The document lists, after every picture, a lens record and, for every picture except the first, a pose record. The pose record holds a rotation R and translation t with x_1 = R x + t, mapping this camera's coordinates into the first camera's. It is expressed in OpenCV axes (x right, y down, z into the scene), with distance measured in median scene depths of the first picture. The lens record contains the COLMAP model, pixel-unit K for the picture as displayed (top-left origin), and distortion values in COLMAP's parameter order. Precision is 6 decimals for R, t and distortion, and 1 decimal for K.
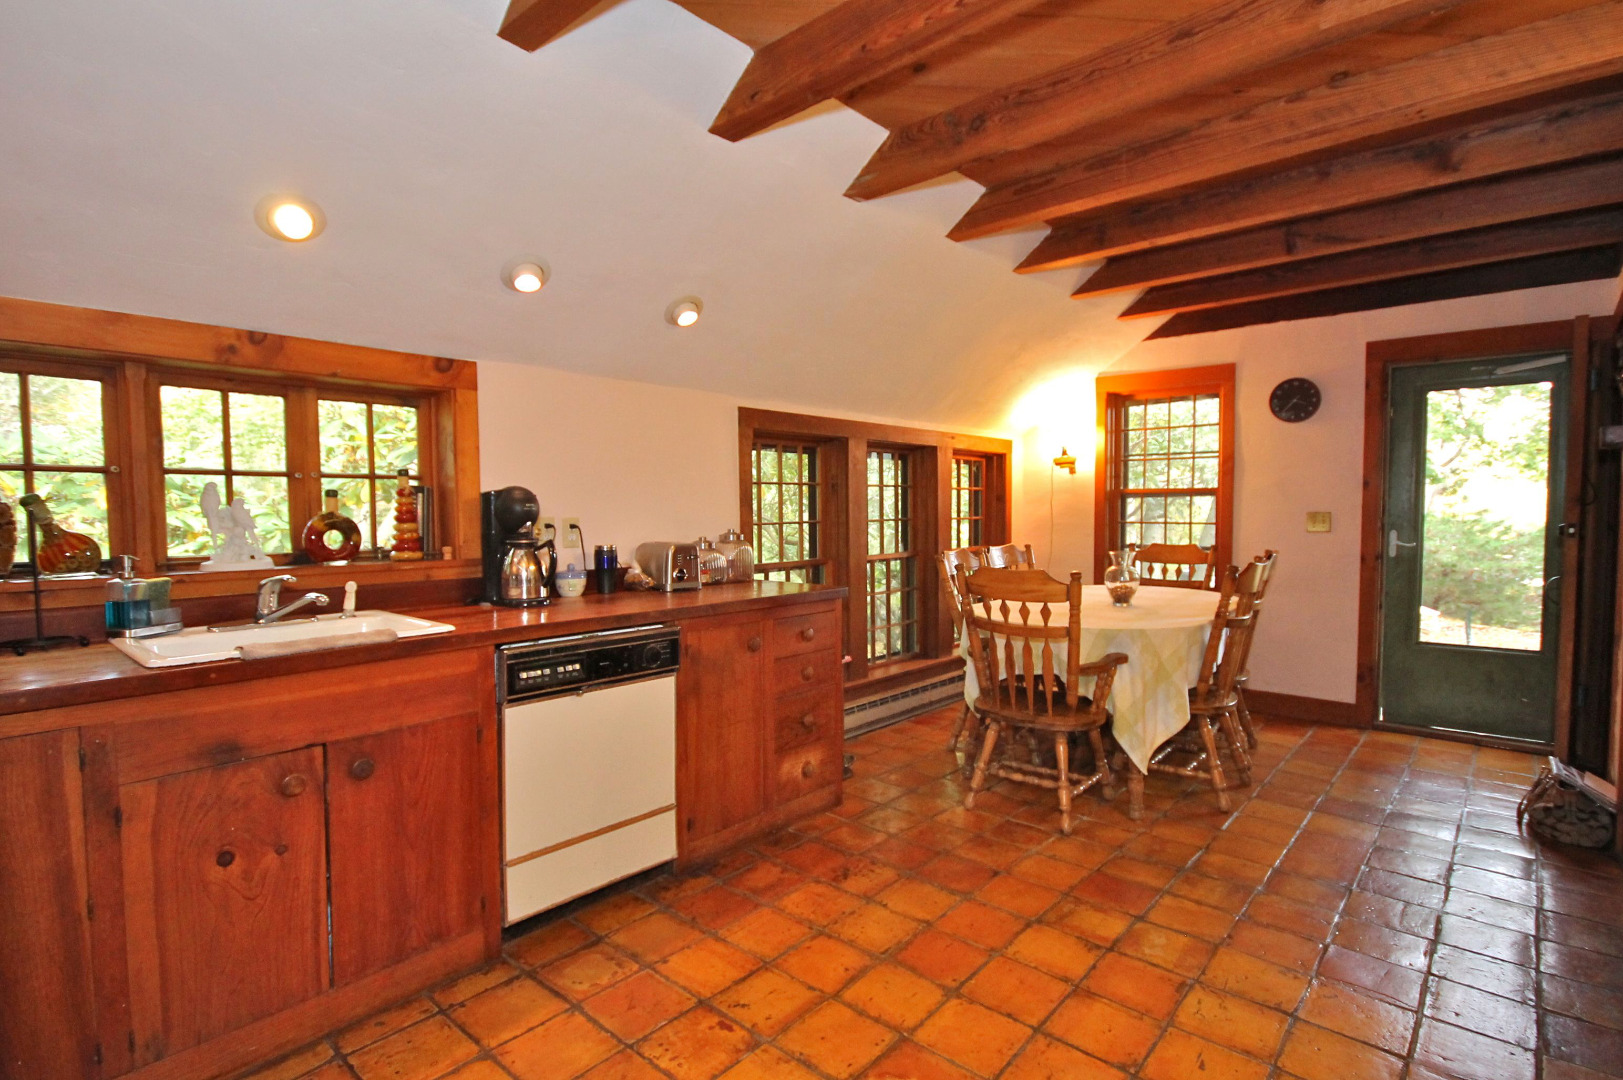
lens RADIAL K [[764.0, 0, 808.5], [0, 764.0, 535.4], [0, 0, 1]] dist [0.000819, 0.000209]
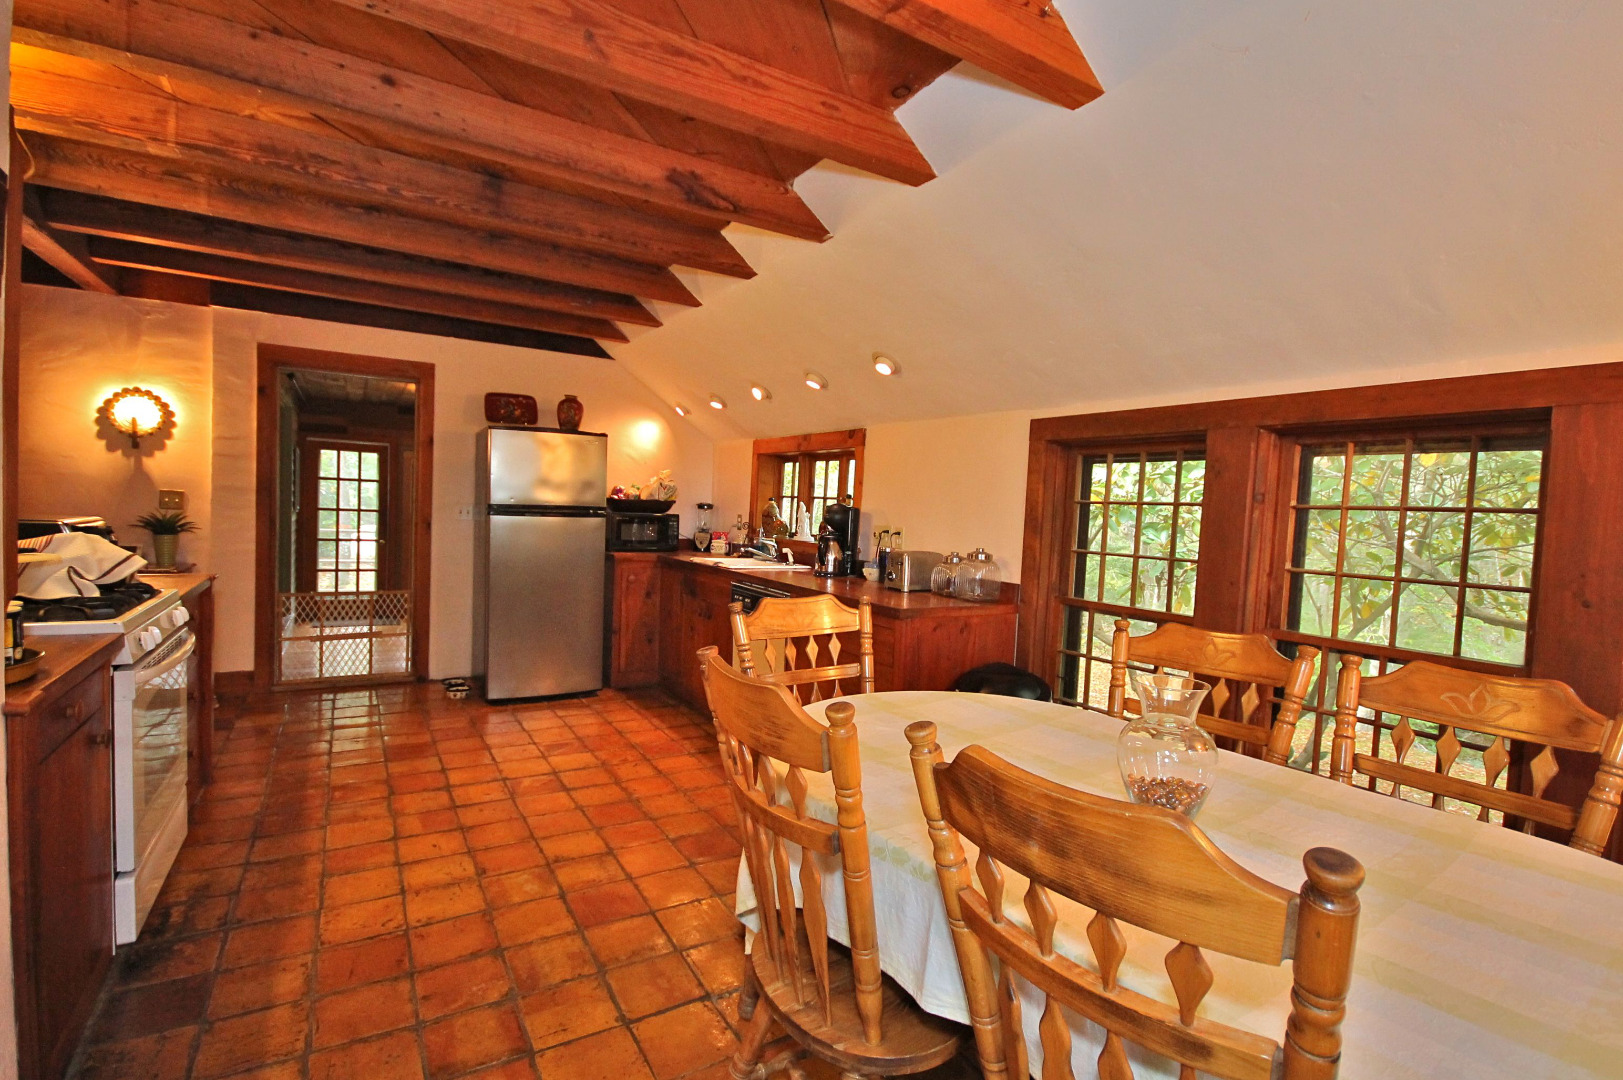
lens RADIAL K [[764.0, 0, 808.5], [0, 764.0, 535.4], [0, 0, 1]] dist [0.000819, 0.000209]
pose [[-0.280140, 0.011628, -0.959889, 1.206461], [-0.097818, 0.994376, 0.040594, -0.056243], [0.954962, 0.105267, -0.277427, 1.408742]]
